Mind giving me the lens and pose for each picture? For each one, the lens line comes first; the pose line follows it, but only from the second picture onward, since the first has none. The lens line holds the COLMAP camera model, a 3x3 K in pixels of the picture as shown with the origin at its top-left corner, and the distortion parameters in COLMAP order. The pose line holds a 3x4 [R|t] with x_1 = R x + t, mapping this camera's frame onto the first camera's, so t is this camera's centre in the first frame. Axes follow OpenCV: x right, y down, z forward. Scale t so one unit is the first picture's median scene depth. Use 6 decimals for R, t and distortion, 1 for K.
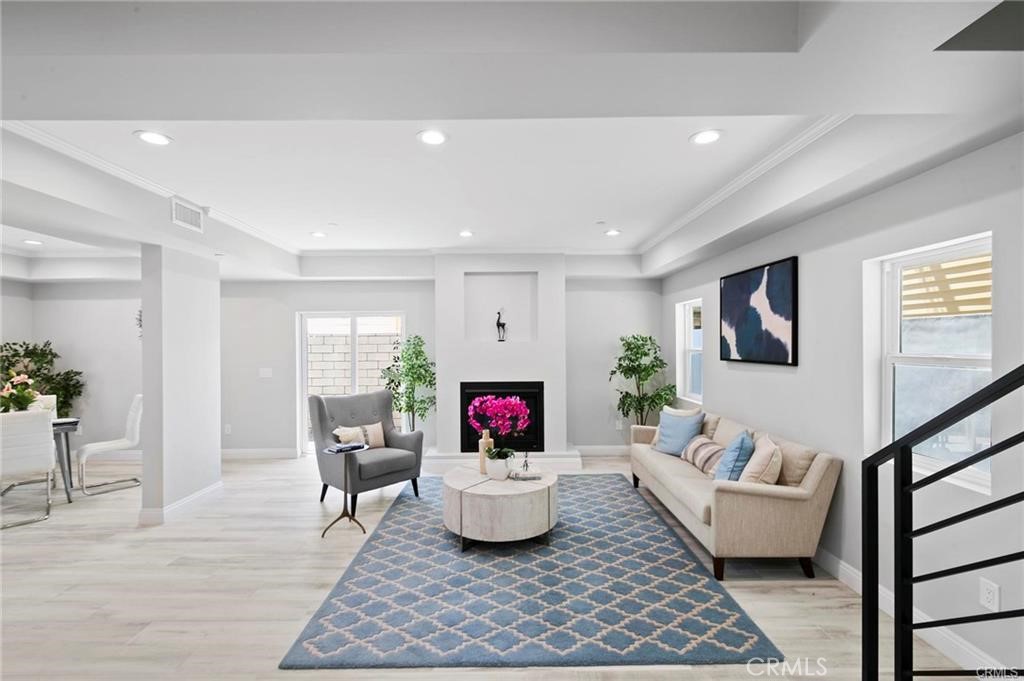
lens RADIAL K [[449.7, 0, 511.2], [0, 449.7, 336.5], [0, 0, 1]] dist [-0.001336, -0.000874]
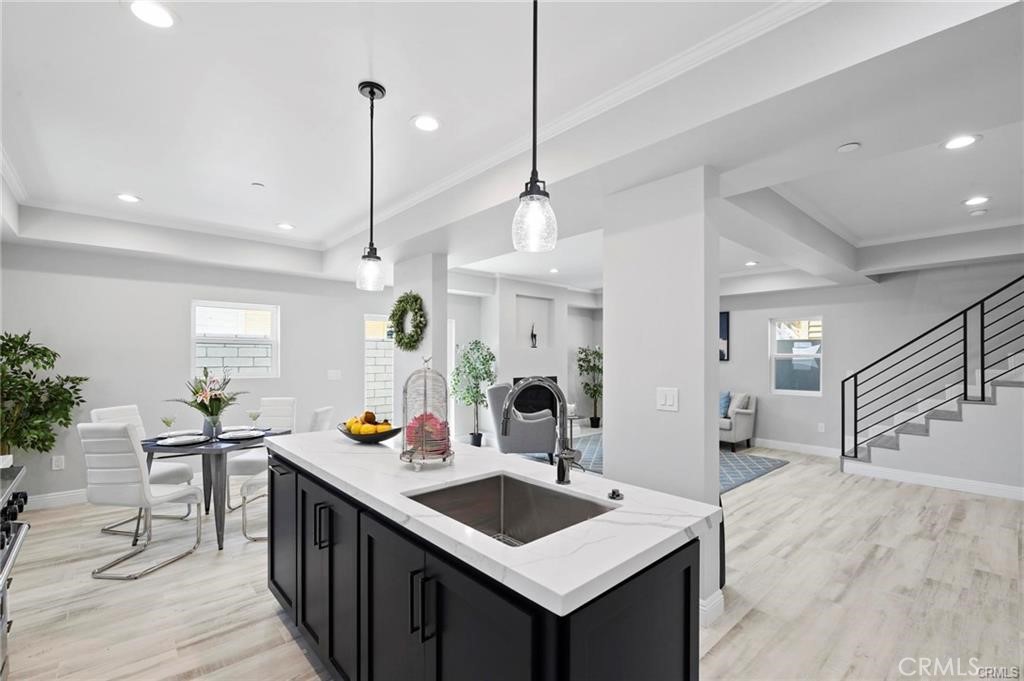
lens RADIAL K [[450.4, 0, 512.7], [0, 450.4, 357.7], [0, 0, 1]] dist [-0.000220, -0.000205]
pose [[0.748818, 0.008192, 0.662726, -0.974802], [-0.019078, 0.999776, 0.009198, 0.029501], [-0.662502, -0.019531, 0.748806, 0.018806]]
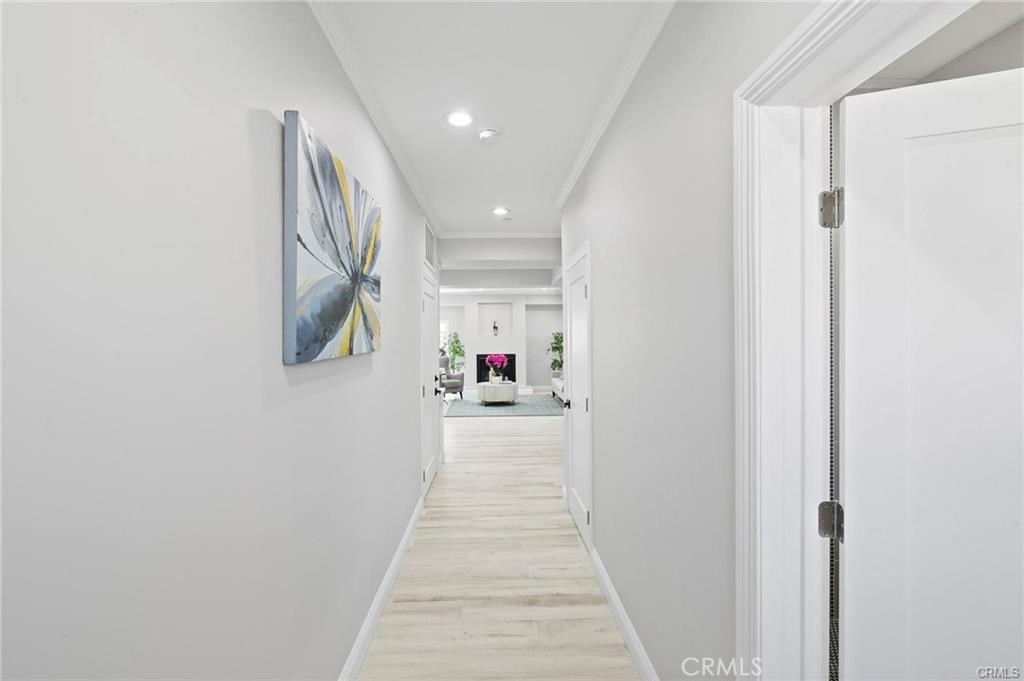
lens RADIAL K [[449.7, 0, 511.2], [0, 449.7, 336.5], [0, 0, 1]] dist [-0.001336, -0.000874]
pose [[0.999370, -0.004937, 0.035144, -0.022675], [0.004611, 0.999946, 0.009364, -0.003096], [-0.035188, -0.009196, 0.999338, -1.148111]]
